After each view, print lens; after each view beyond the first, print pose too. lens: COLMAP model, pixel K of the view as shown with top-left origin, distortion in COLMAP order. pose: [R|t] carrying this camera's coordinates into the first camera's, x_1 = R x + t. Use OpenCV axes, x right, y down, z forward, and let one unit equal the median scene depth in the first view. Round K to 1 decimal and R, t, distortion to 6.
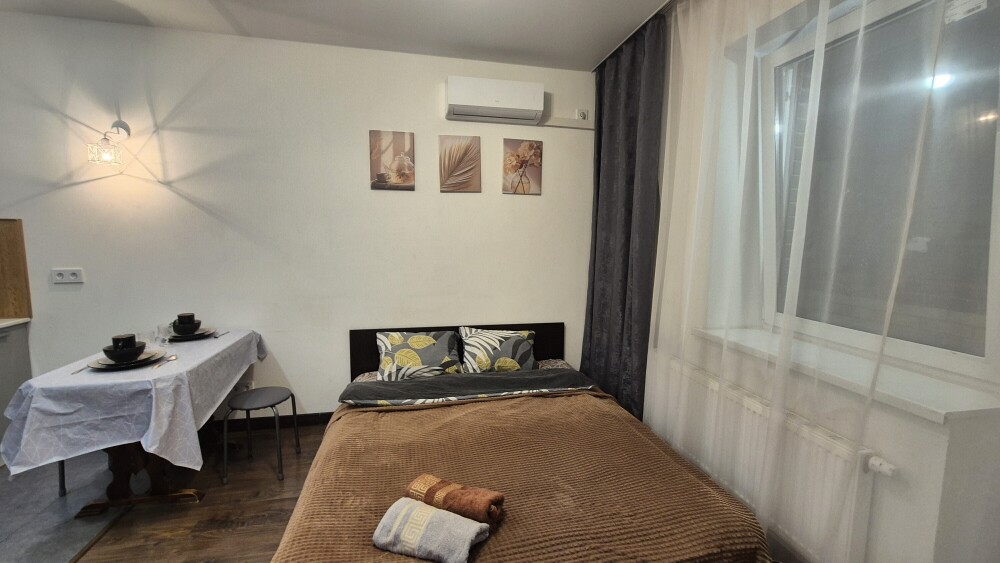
lens RADIAL K [[412.4, 0, 501.2], [0, 412.4, 279.4], [0, 0, 1]] dist [0.003180, 0.000556]
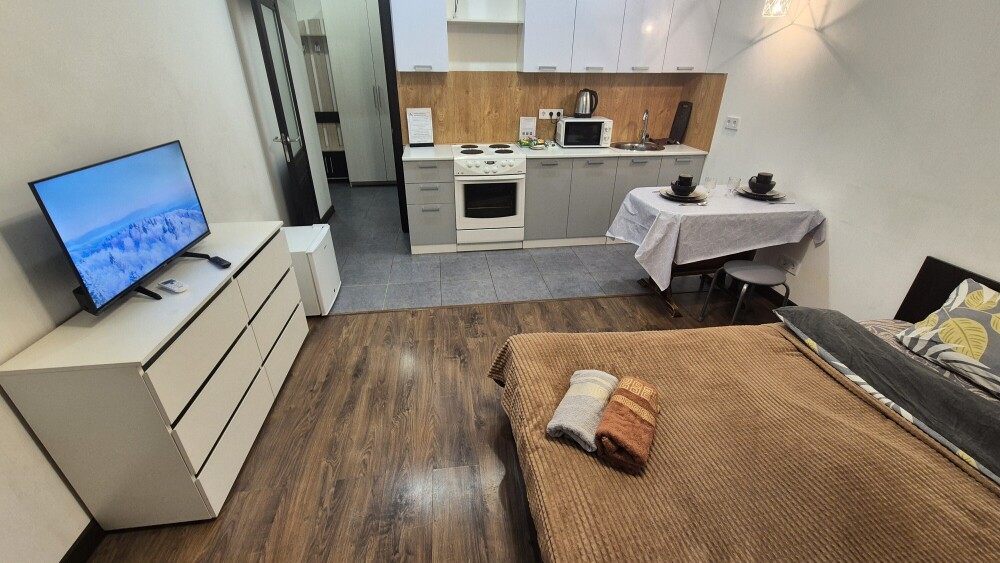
lens RADIAL K [[412.4, 0, 500.4], [0, 412.4, 276.3], [0, 0, 1]] dist [0.003180, 0.000556]
pose [[-0.072069, 0.442452, -0.893892, 0.326233], [-0.119245, 0.885972, 0.448146, -0.071948], [0.990246, 0.138889, -0.011091, 0.370831]]
